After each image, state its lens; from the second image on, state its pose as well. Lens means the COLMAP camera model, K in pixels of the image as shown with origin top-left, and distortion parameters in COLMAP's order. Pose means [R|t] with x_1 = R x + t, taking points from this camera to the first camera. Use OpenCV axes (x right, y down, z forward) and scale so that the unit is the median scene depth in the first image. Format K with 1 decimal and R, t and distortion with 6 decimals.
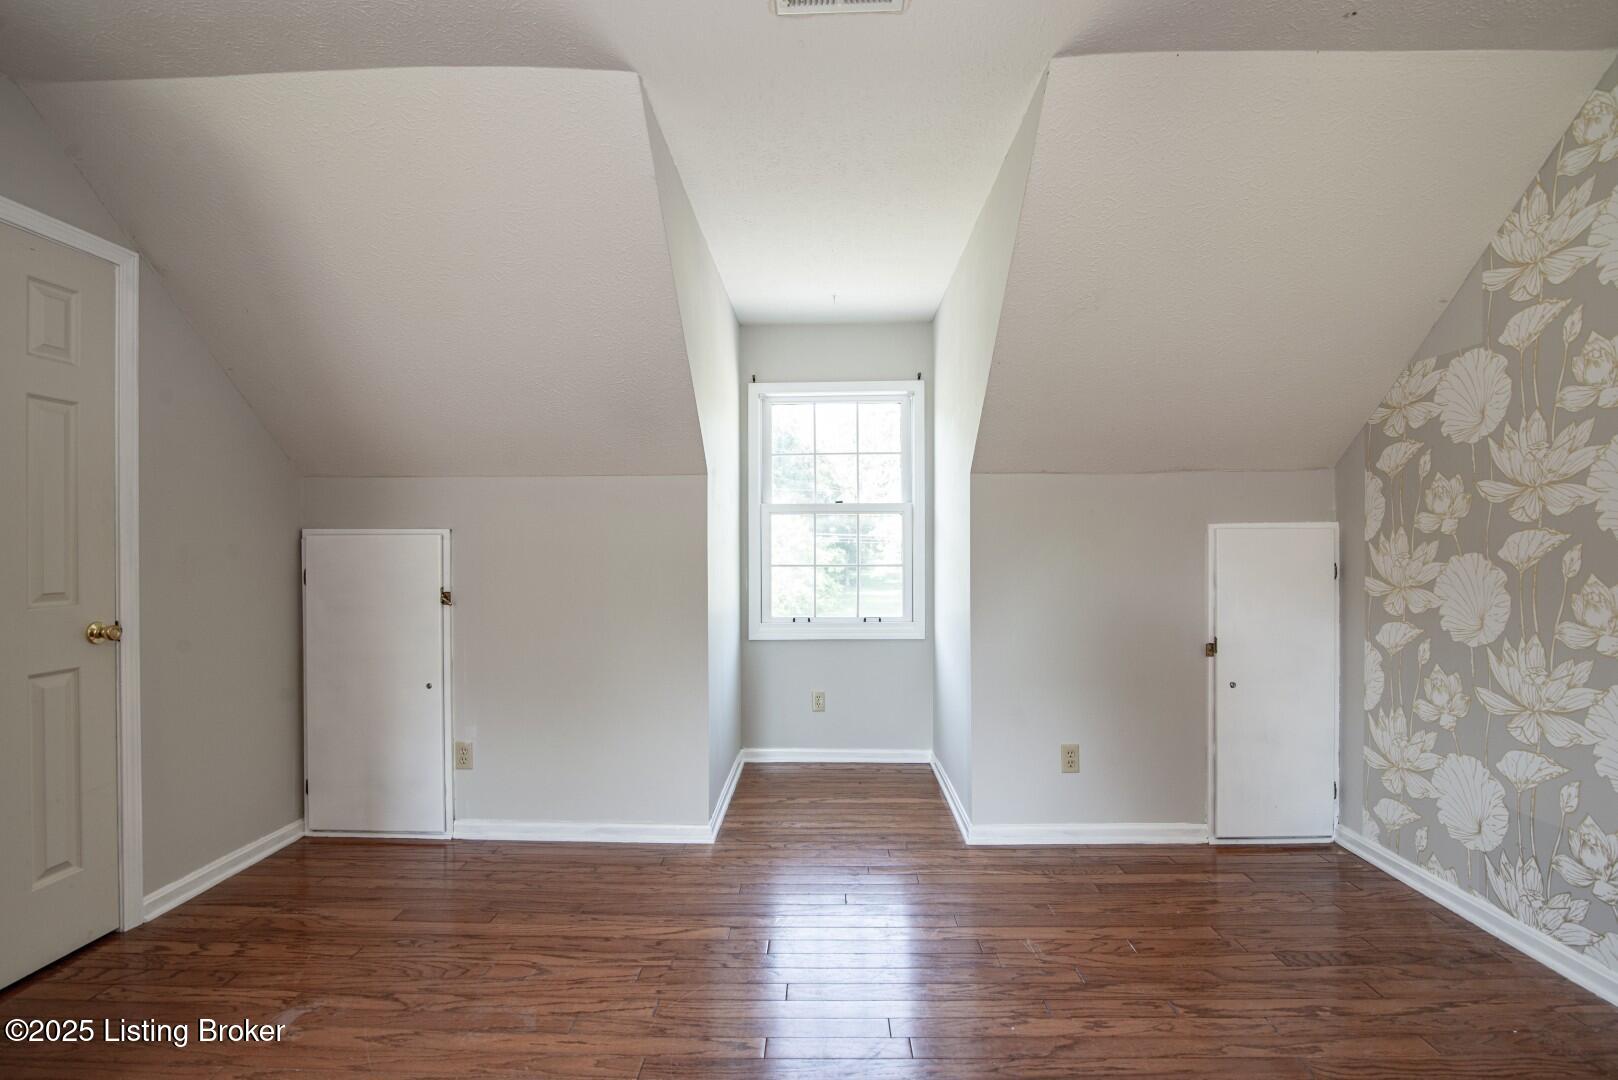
lens RADIAL K [[748.6, 0, 817.3], [0, 748.6, 547.4], [0, 0, 1]] dist [-0.022209, 0.000616]
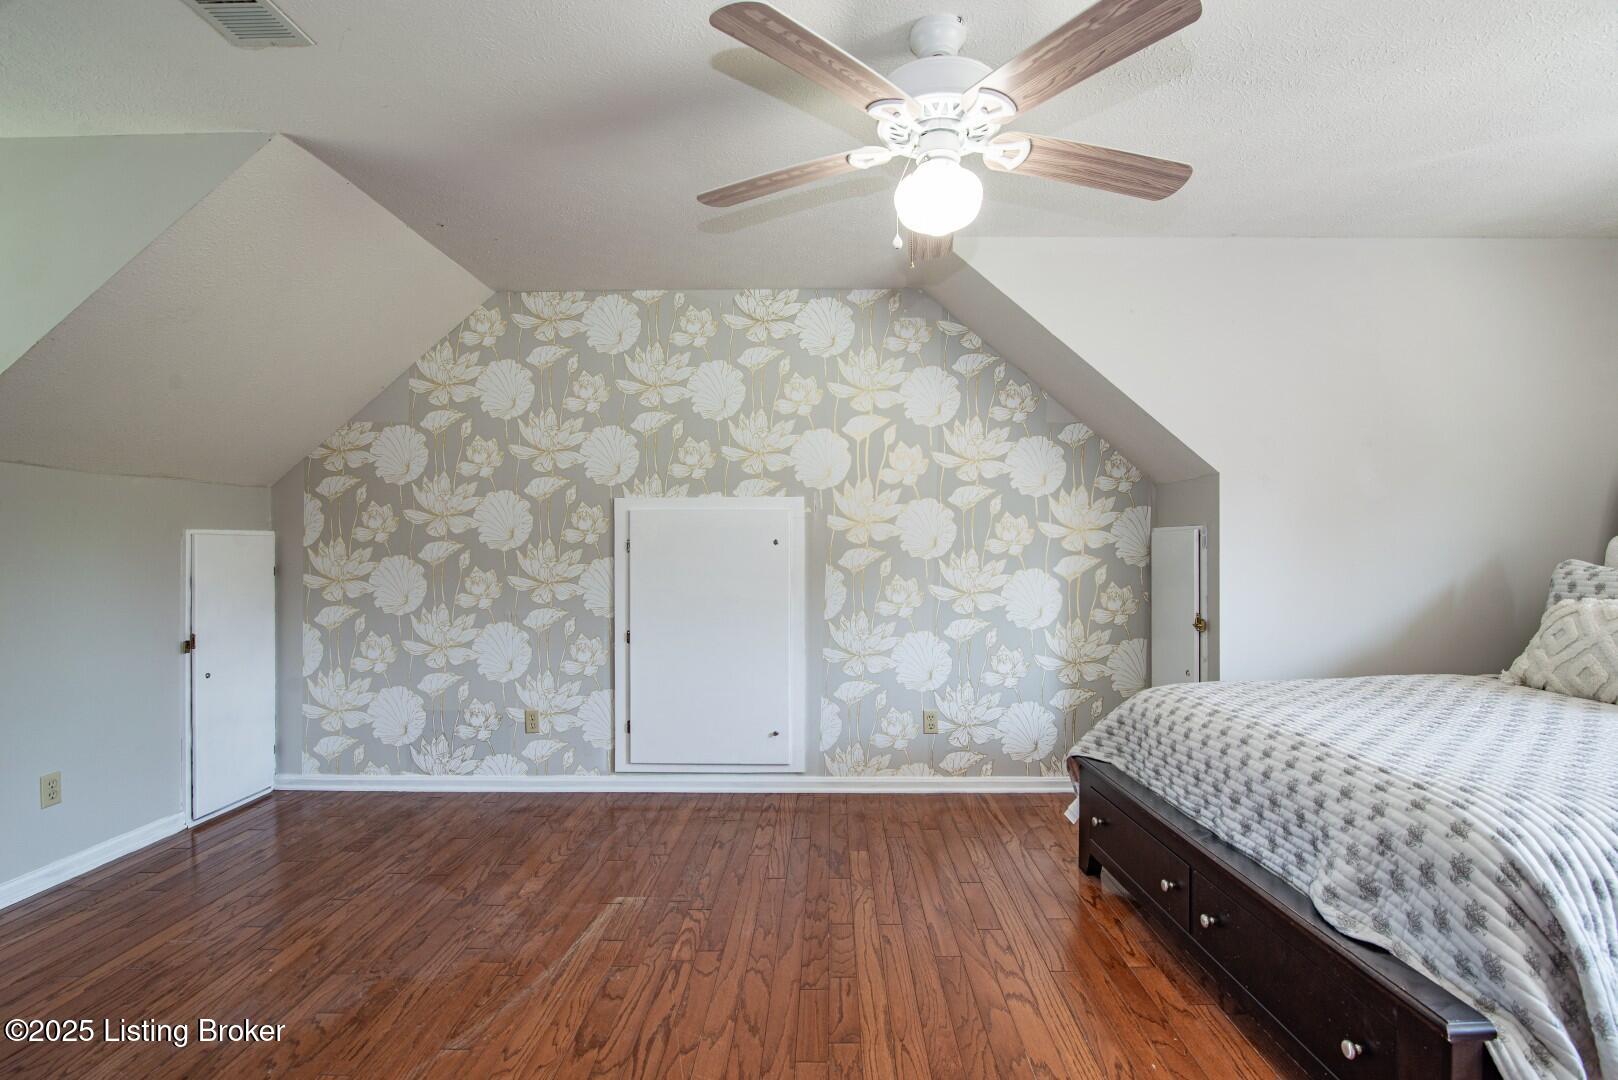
lens RADIAL K [[748.6, 0, 817.3], [0, 748.6, 547.4], [0, 0, 1]] dist [-0.022209, 0.000616]
pose [[-0.008953, 0.007700, 0.999930, -0.647905], [-0.000391, 0.999970, -0.007704, 0.002675], [-0.999960, -0.000460, -0.008950, 0.120726]]
